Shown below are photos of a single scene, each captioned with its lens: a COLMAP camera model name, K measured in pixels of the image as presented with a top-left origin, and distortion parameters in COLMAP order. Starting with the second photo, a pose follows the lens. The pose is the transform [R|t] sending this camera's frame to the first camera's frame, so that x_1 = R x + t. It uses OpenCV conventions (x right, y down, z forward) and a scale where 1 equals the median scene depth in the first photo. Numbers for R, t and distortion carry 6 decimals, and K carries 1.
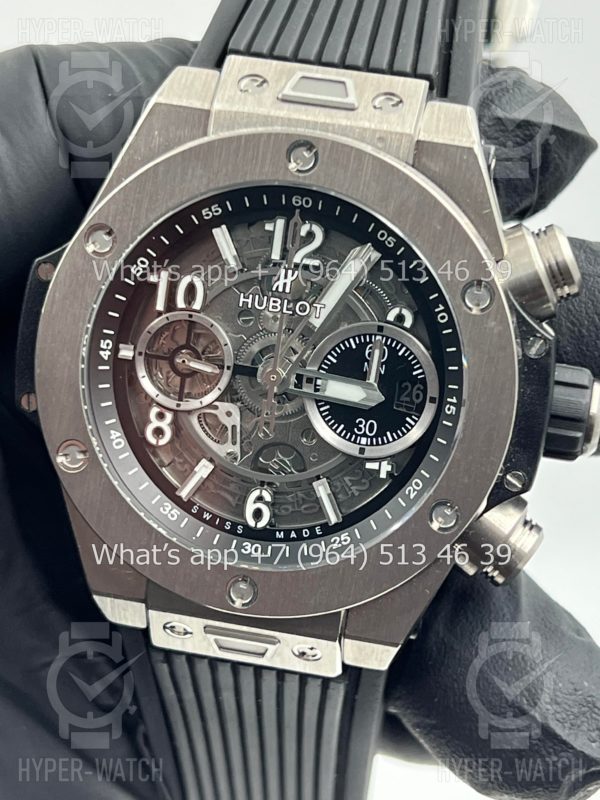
lens RADIAL K [[1880.6, 0, 300.0], [0, 1880.6, 400.0], [0, 0, 1]] dist [0.246559, 0.155758]
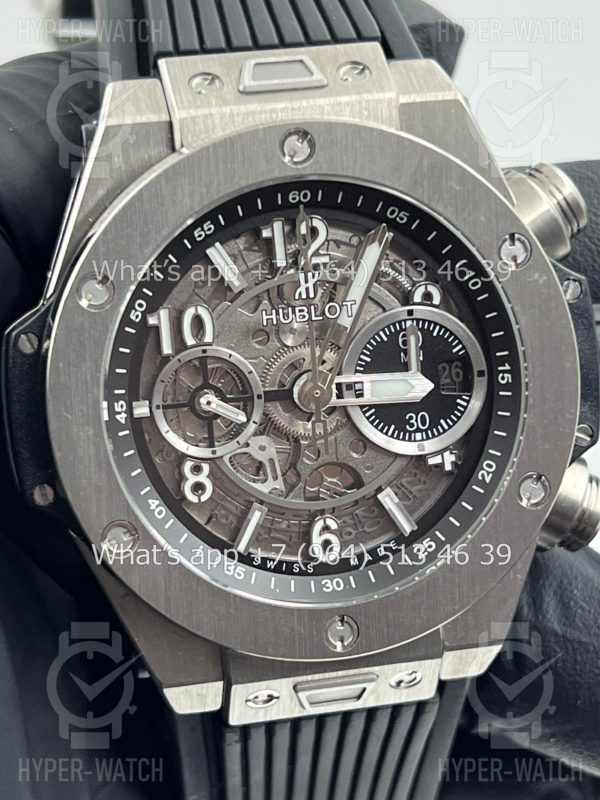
lens RADIAL K [[1880.6, 0, 300.0], [0, 1880.6, 400.0], [0, 0, 1]] dist [0.246559, 0.155758]
pose [[0.923006, -0.251780, 0.290977, -0.281740], [0.256637, 0.966257, 0.022017, -0.030410], [-0.286702, 0.054354, 0.956477, 0.139153]]
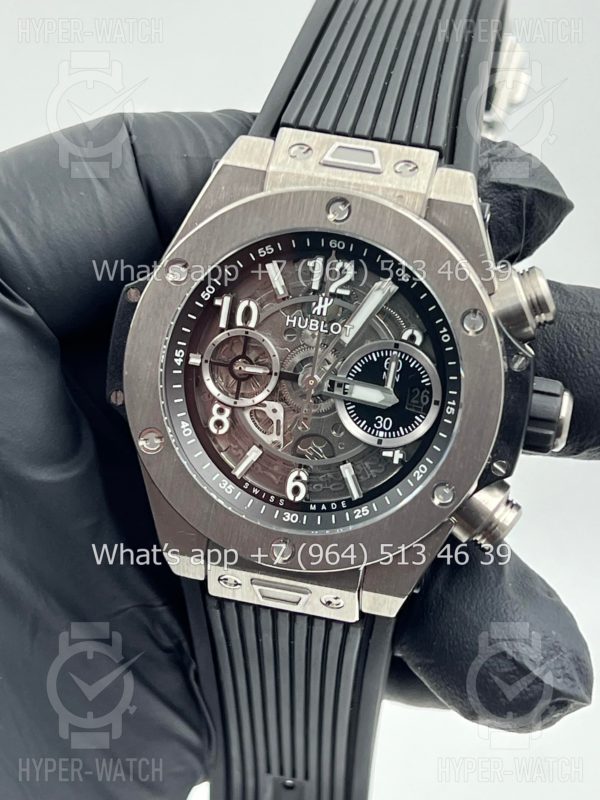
lens RADIAL K [[1880.6, 0, 300.0], [0, 1880.6, 400.0], [0, 0, 1]] dist [0.246559, 0.155758]
pose [[0.999748, 0.022302, -0.002437, -0.018264], [-0.022325, 0.999700, -0.010072, 0.012837], [0.002212, 0.010124, 0.999946, -0.265830]]
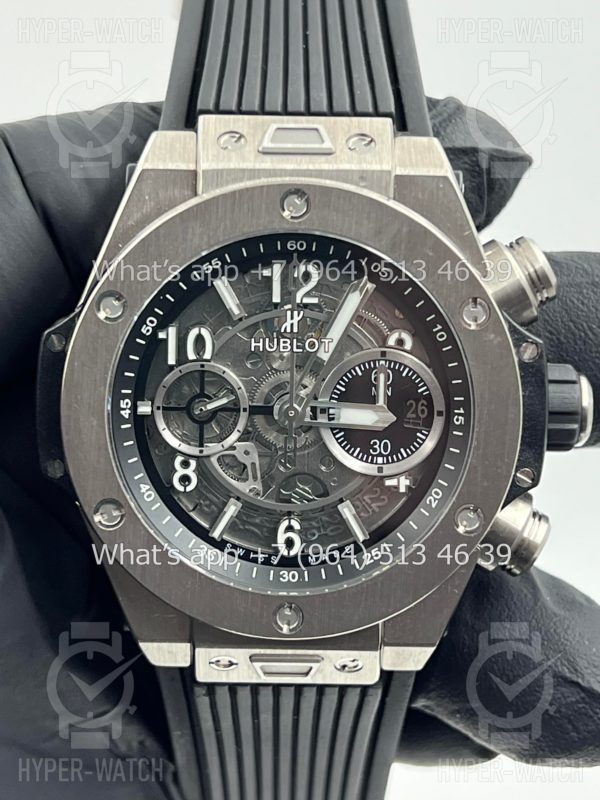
lens RADIAL K [[1880.6, 0, 300.0], [0, 1880.6, 400.0], [0, 0, 1]] dist [0.246559, 0.155758]
pose [[0.980860, -0.137413, 0.137956, -0.152849], [0.136760, 0.990502, 0.014253, -0.033397], [-0.138604, 0.004887, 0.990336, -0.048700]]
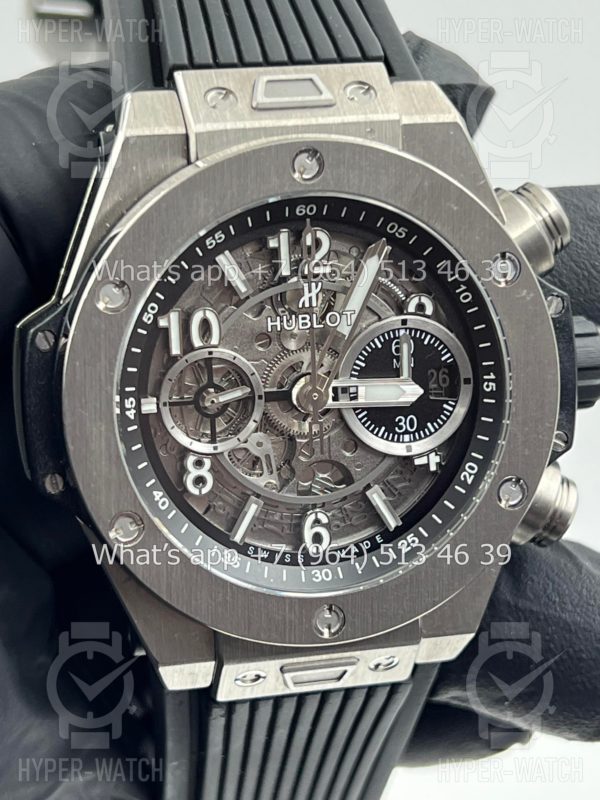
lens RADIAL K [[1880.6, 0, 300.0], [0, 1880.6, 400.0], [0, 0, 1]] dist [0.246559, 0.155758]
pose [[0.915910, -0.231489, 0.327904, -0.331836], [0.218953, 0.972833, 0.075201, -0.082839], [-0.336404, 0.002919, 0.941713, 0.100785]]
